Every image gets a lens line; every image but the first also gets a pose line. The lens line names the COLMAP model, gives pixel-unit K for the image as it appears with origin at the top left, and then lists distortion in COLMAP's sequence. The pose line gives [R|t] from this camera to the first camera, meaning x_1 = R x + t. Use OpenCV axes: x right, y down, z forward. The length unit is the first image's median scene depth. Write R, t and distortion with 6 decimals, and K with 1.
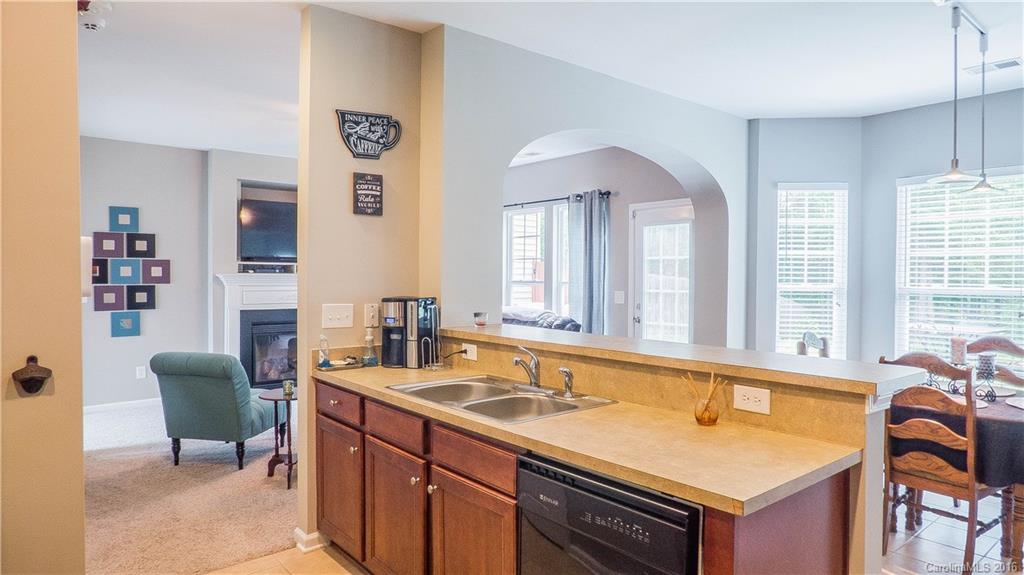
lens RADIAL K [[612.4, 0, 519.6], [0, 612.4, 285.3], [0, 0, 1]] dist [-0.019118, 0.007869]
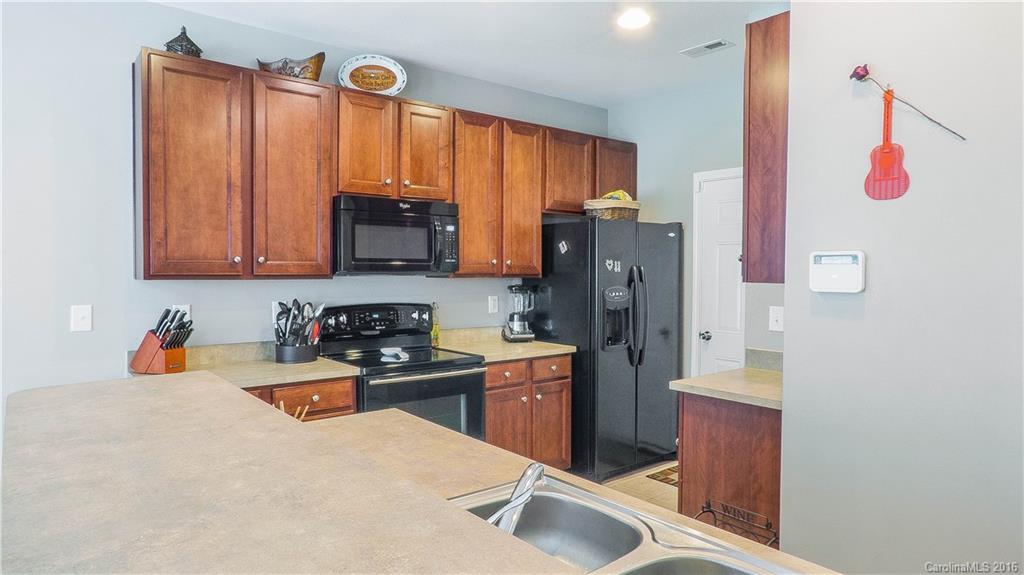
lens RADIAL K [[612.4, 0, 506.8], [0, 612.4, 282.2], [0, 0, 1]] dist [-0.019118, 0.007869]
pose [[-0.999539, -0.005716, 0.029806, 0.003201], [-0.004719, 0.999430, 0.033423, -0.021957], [-0.029980, 0.033267, -0.998997, 1.099600]]
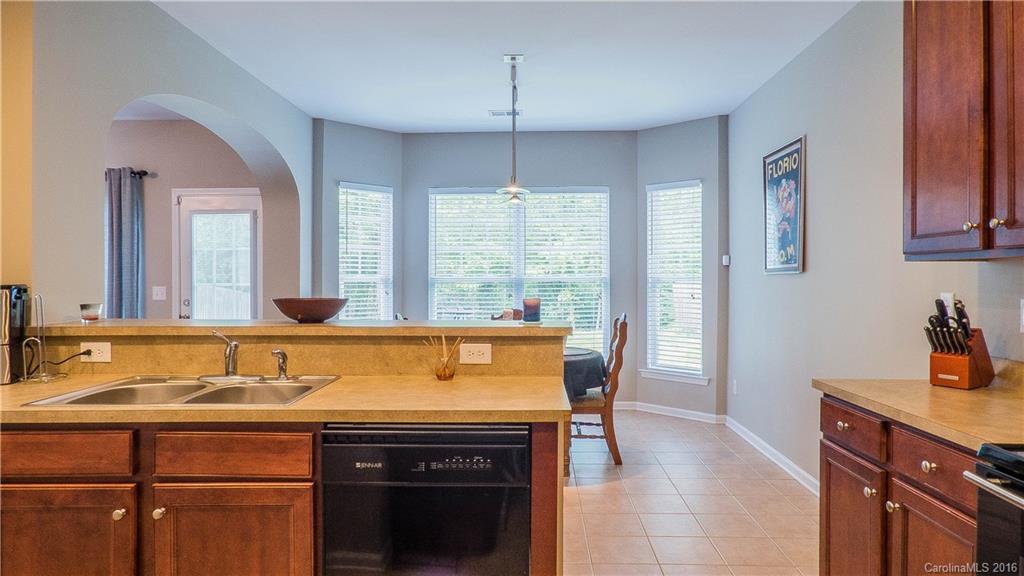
lens RADIAL K [[612.4, 0, 514.7], [0, 612.4, 286.5], [0, 0, 1]] dist [-0.019118, 0.007869]
pose [[0.673740, -0.017259, 0.738767, -0.294871], [0.019109, 0.999800, 0.005929, 0.030117], [-0.738721, 0.010122, 0.673935, 0.076050]]
